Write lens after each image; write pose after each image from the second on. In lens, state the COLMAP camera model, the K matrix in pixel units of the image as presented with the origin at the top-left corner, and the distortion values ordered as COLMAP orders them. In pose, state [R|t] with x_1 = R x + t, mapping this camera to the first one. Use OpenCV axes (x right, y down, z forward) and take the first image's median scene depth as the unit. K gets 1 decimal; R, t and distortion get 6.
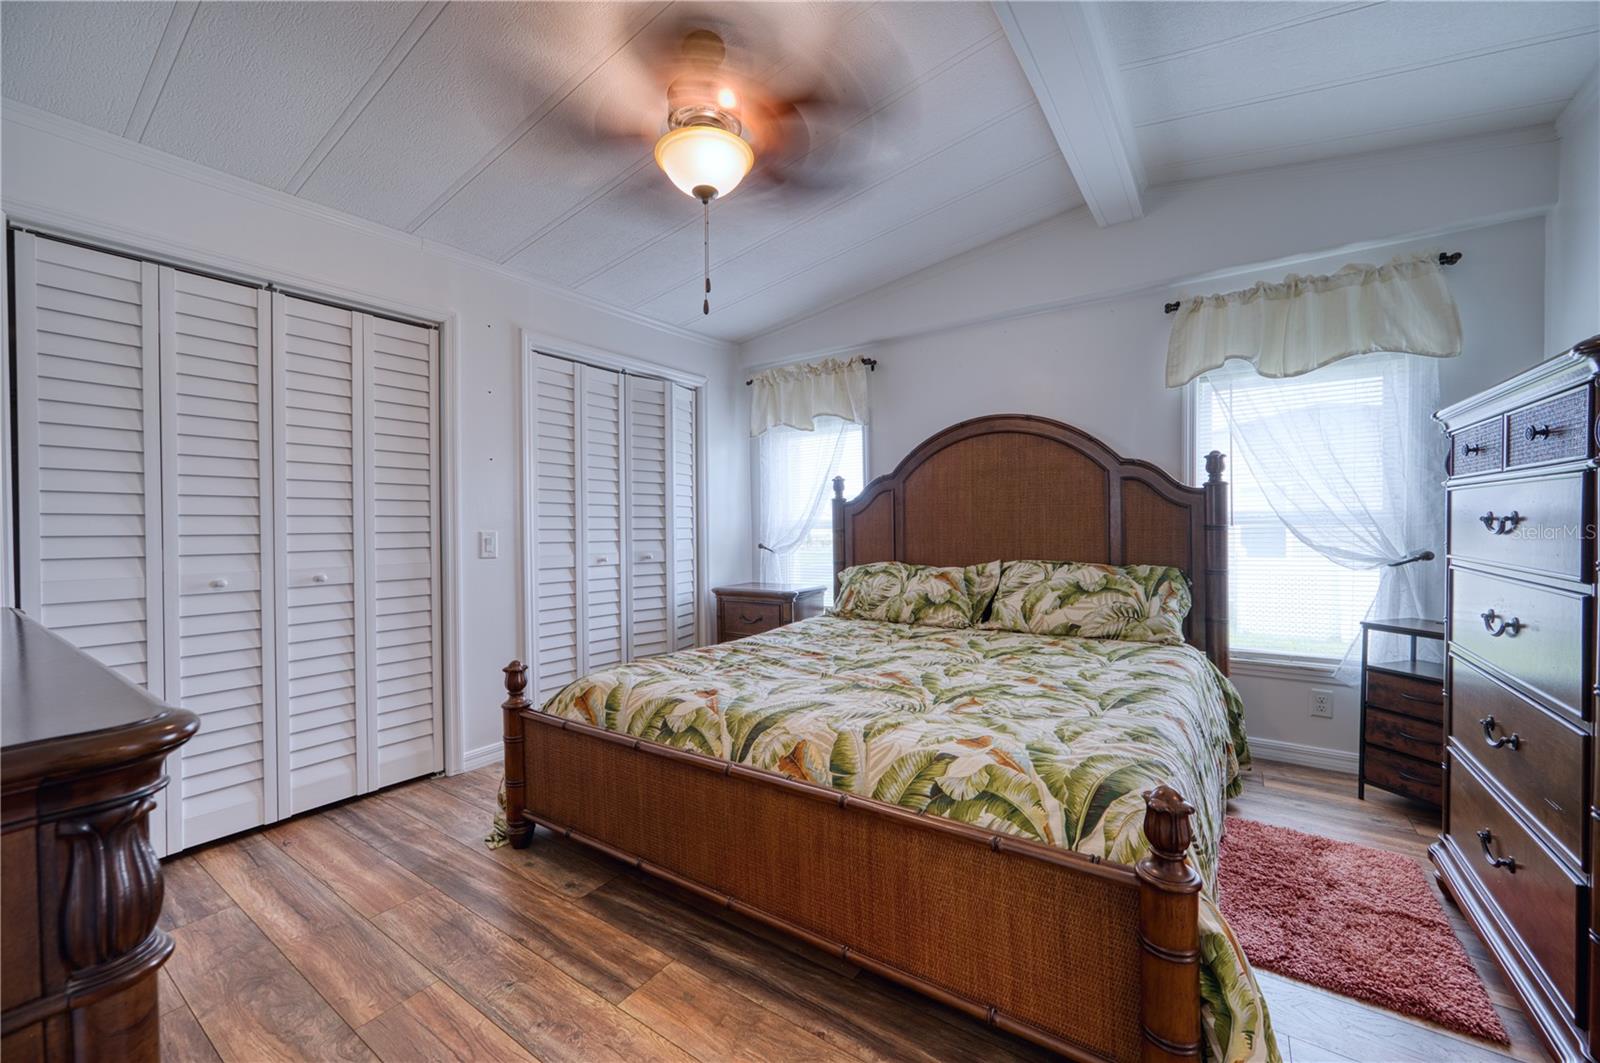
lens RADIAL K [[636.3, 0, 802.4], [0, 636.3, 527.9], [0, 0, 1]] dist [-0.010406, 0.004094]
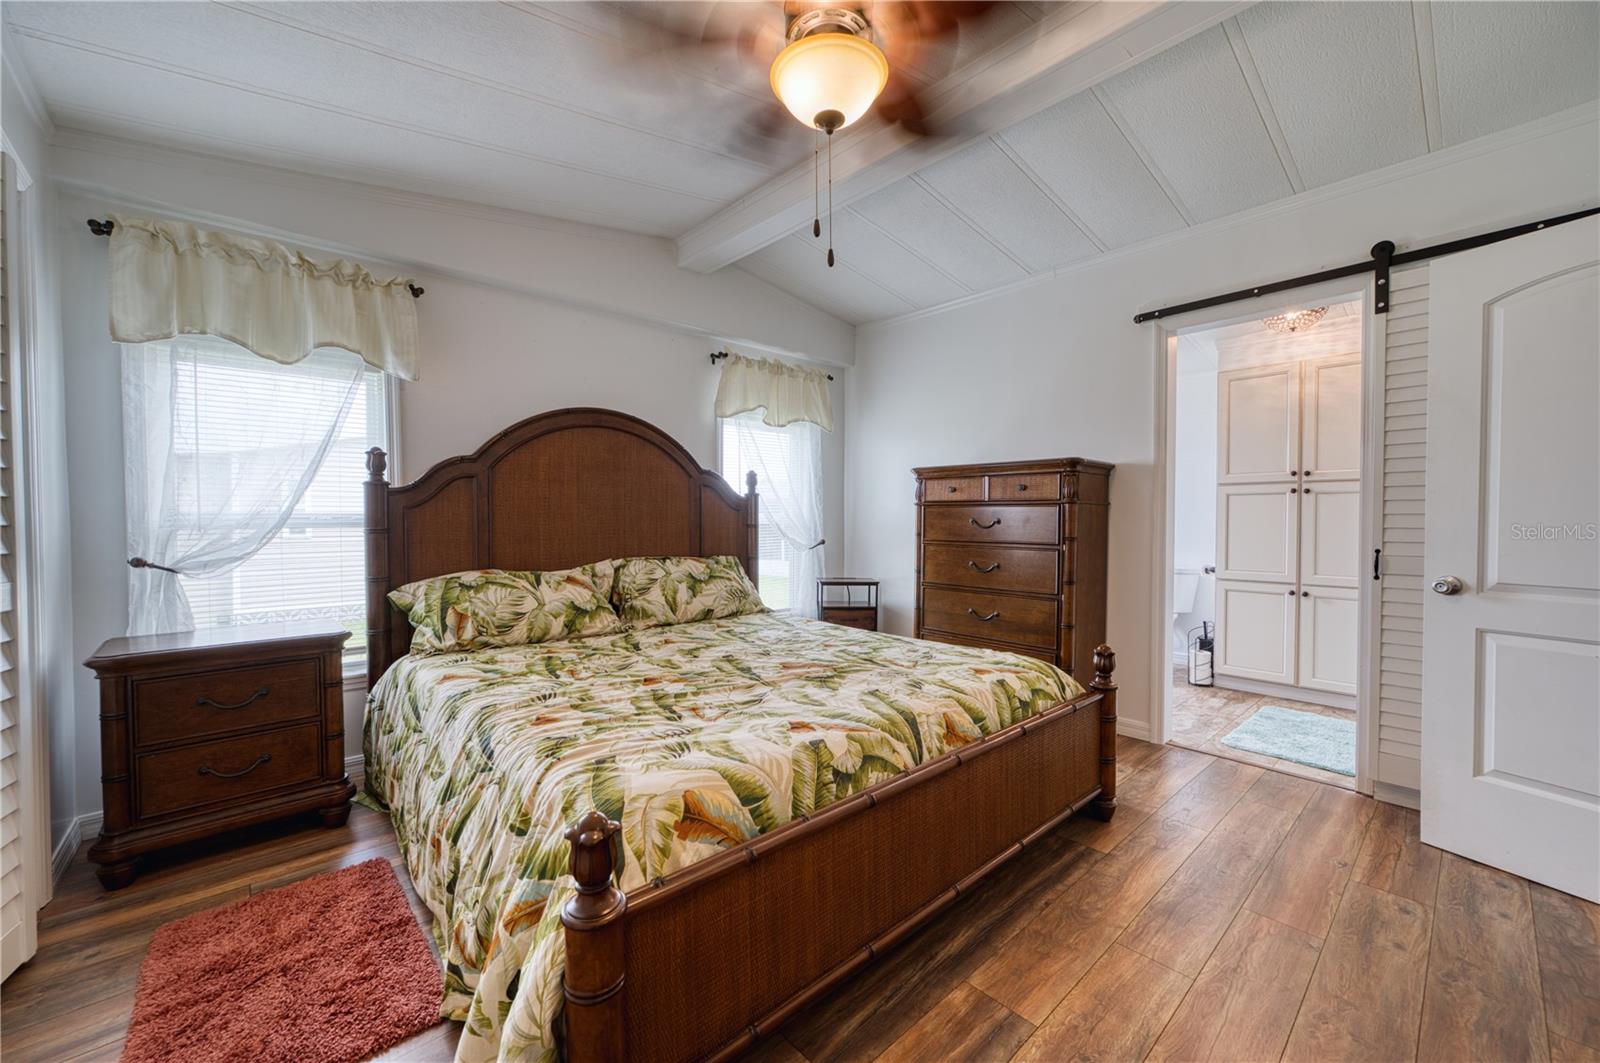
lens RADIAL K [[636.3, 0, 790.6], [0, 636.3, 531.0], [0, 0, 1]] dist [-0.010406, 0.004094]
pose [[0.224161, -0.005045, 0.974539, -0.688705], [0.003754, 0.999984, 0.004313, 0.005344], [-0.974545, 0.002691, 0.224176, 0.610365]]
